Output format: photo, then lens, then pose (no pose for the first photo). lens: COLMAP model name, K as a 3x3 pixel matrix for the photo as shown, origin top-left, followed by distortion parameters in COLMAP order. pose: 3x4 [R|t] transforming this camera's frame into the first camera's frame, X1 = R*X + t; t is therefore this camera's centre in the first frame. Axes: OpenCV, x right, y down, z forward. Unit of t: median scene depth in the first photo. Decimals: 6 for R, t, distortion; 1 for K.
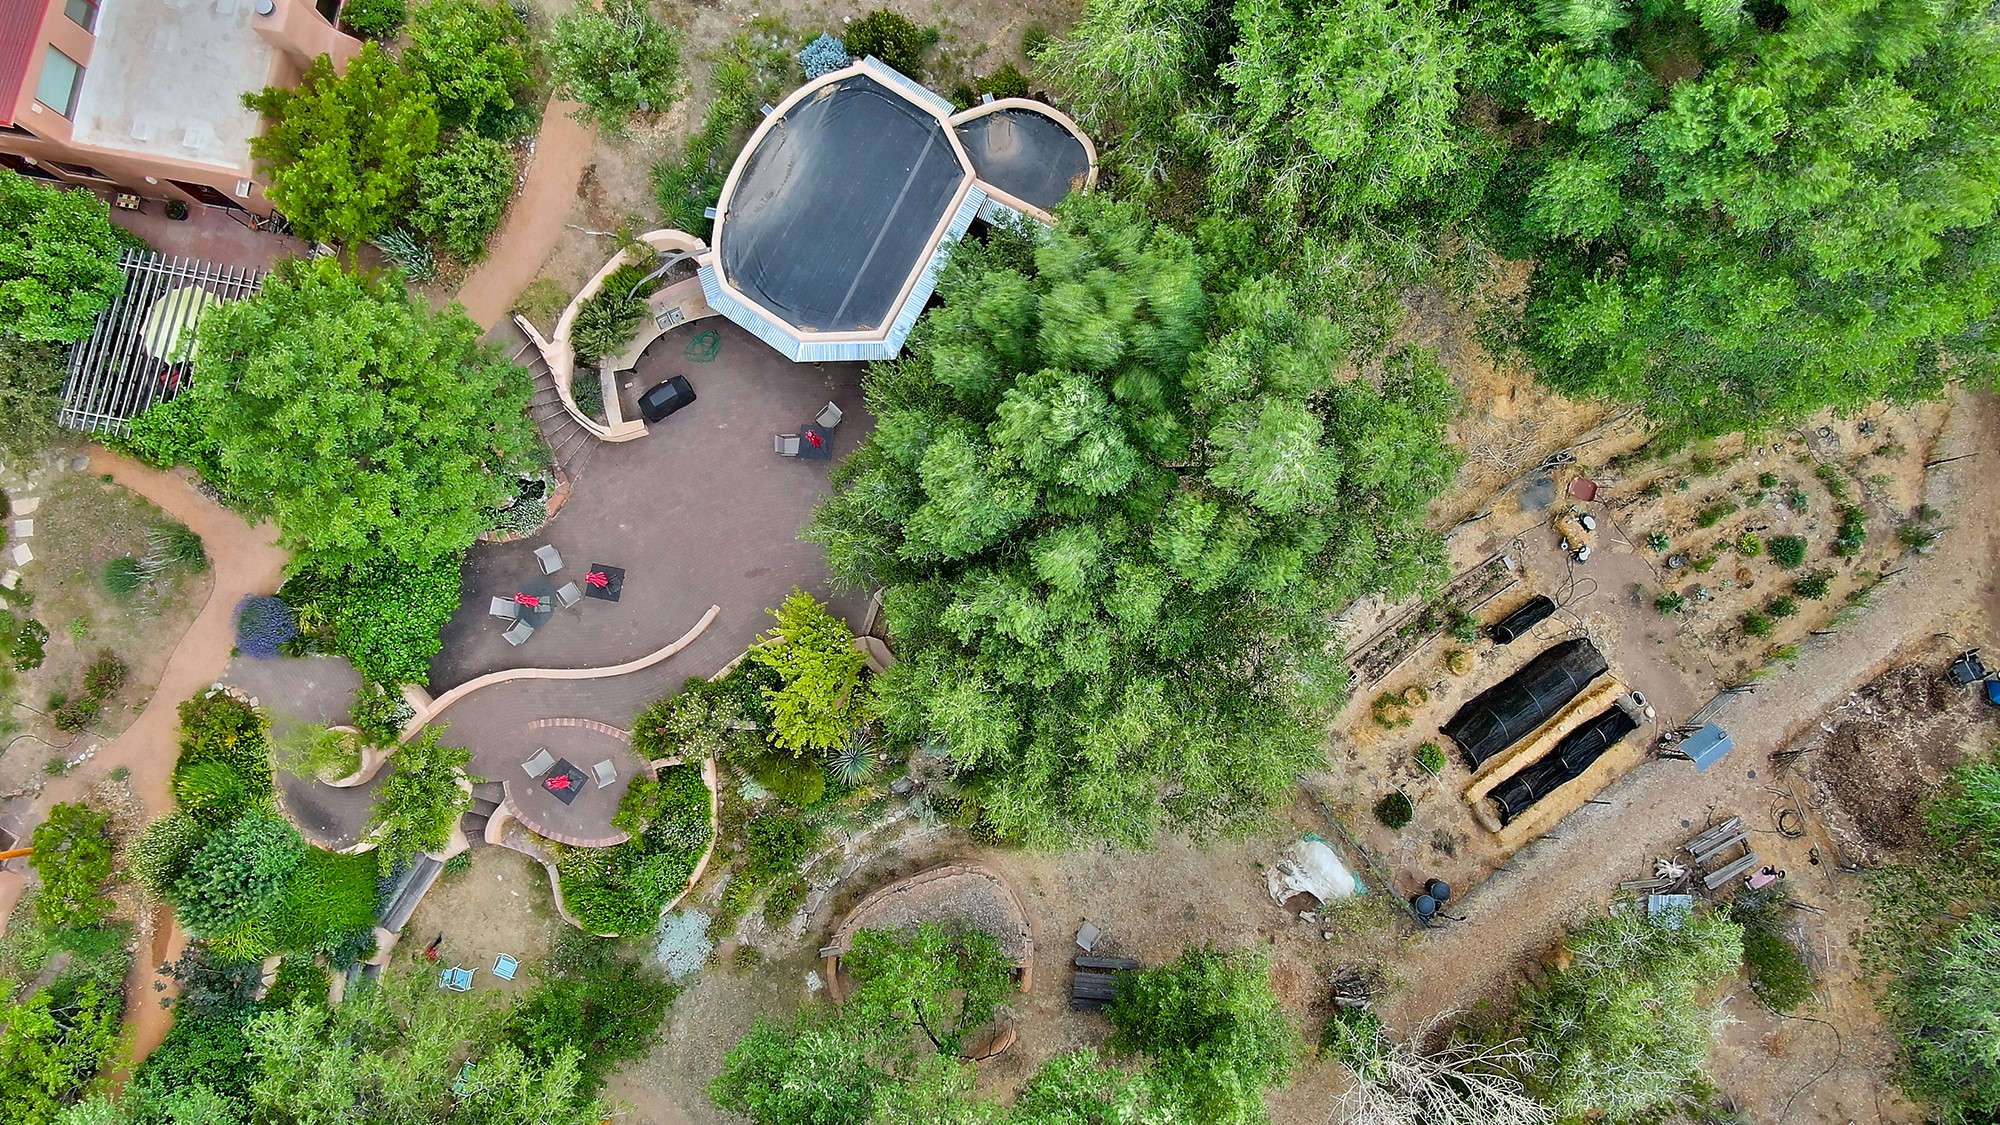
lens RADIAL K [[1437.7, 0, 1000.0], [0, 1437.7, 562.5], [0, 0, 1]] dist [-0.024033, 0.010356]
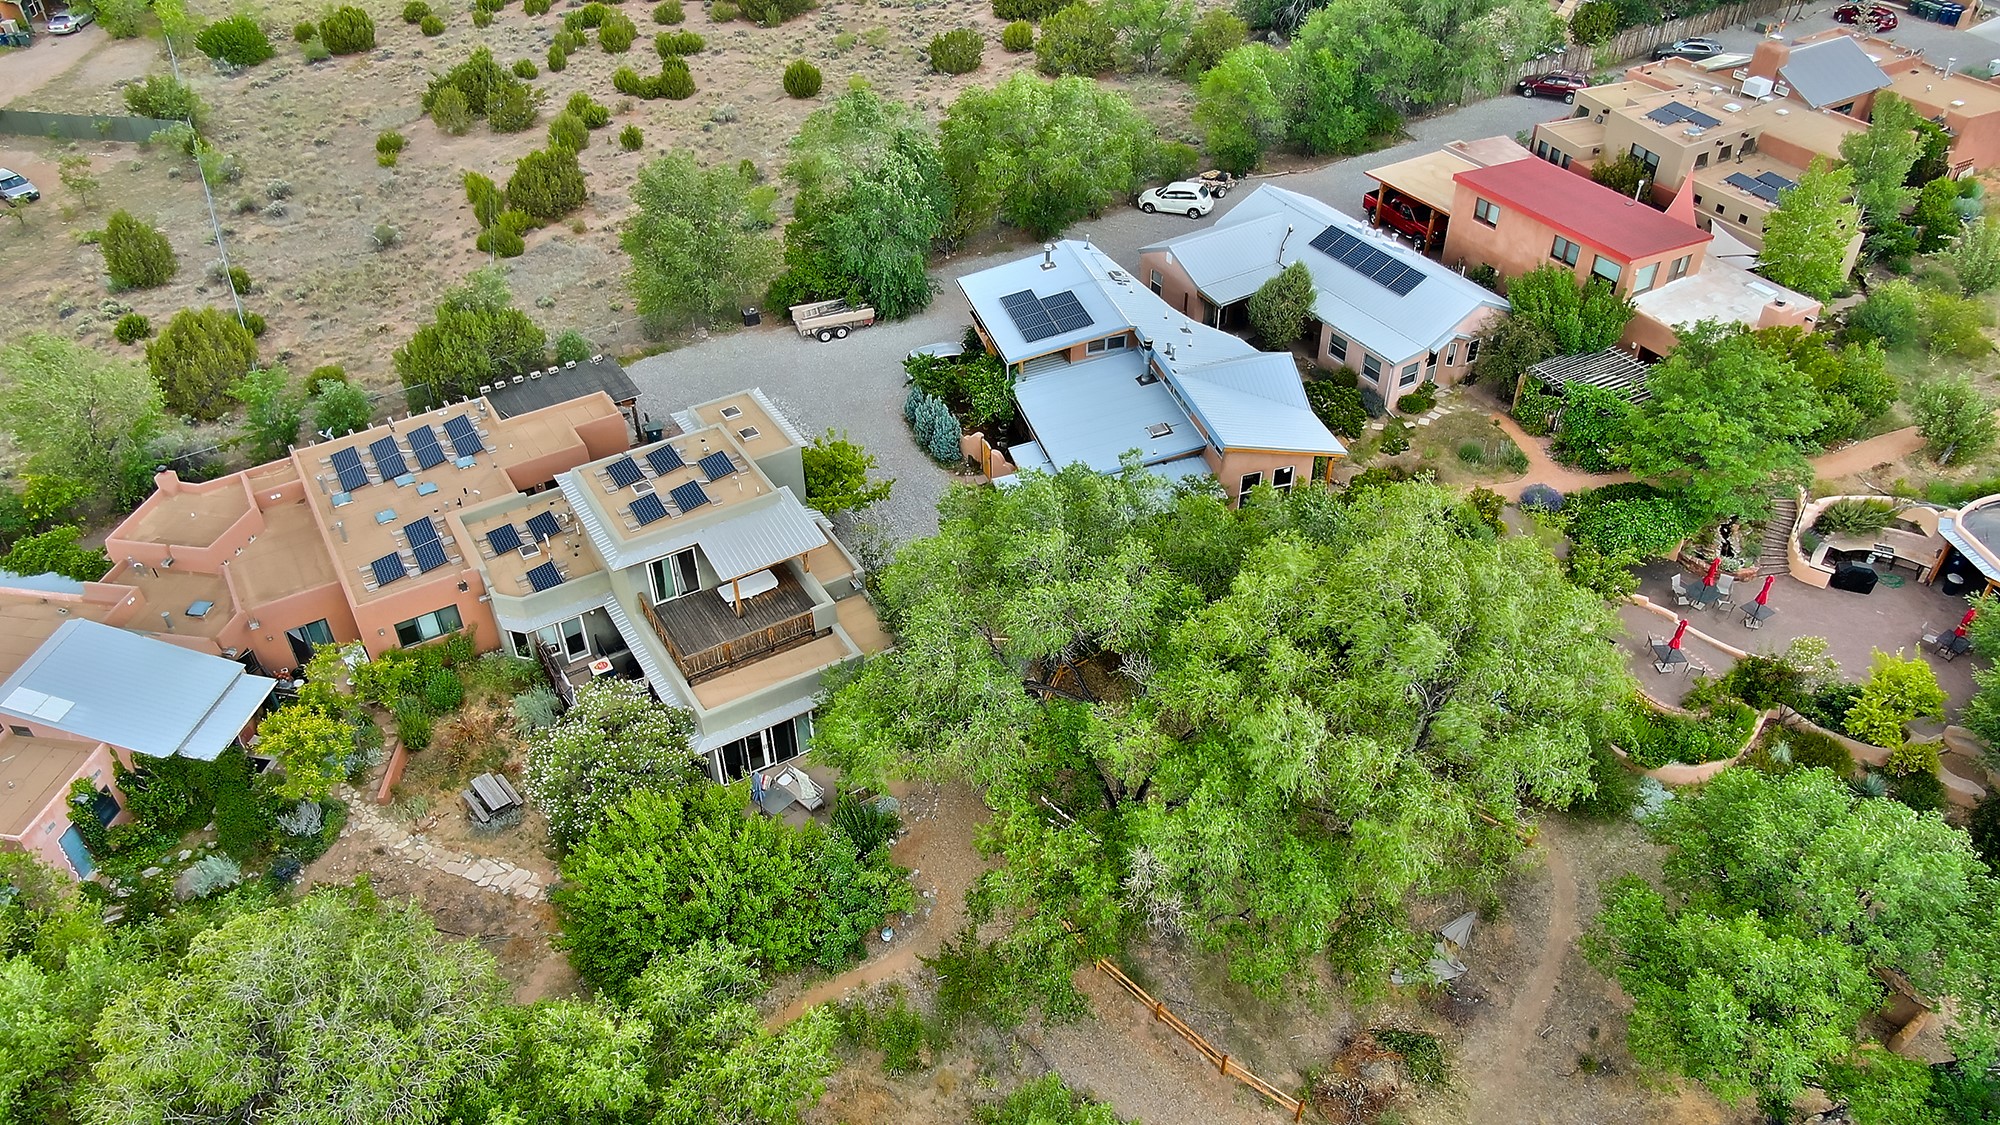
lens RADIAL K [[1437.7, 0, 1000.0], [0, 1437.7, 562.5], [0, 0, 1]] dist [-0.024033, 0.010356]
pose [[0.661213, 0.474267, -0.581265, 0.023277], [-0.747671, 0.480145, -0.458746, 1.184481], [0.061523, 0.737924, 0.672074, -0.013068]]
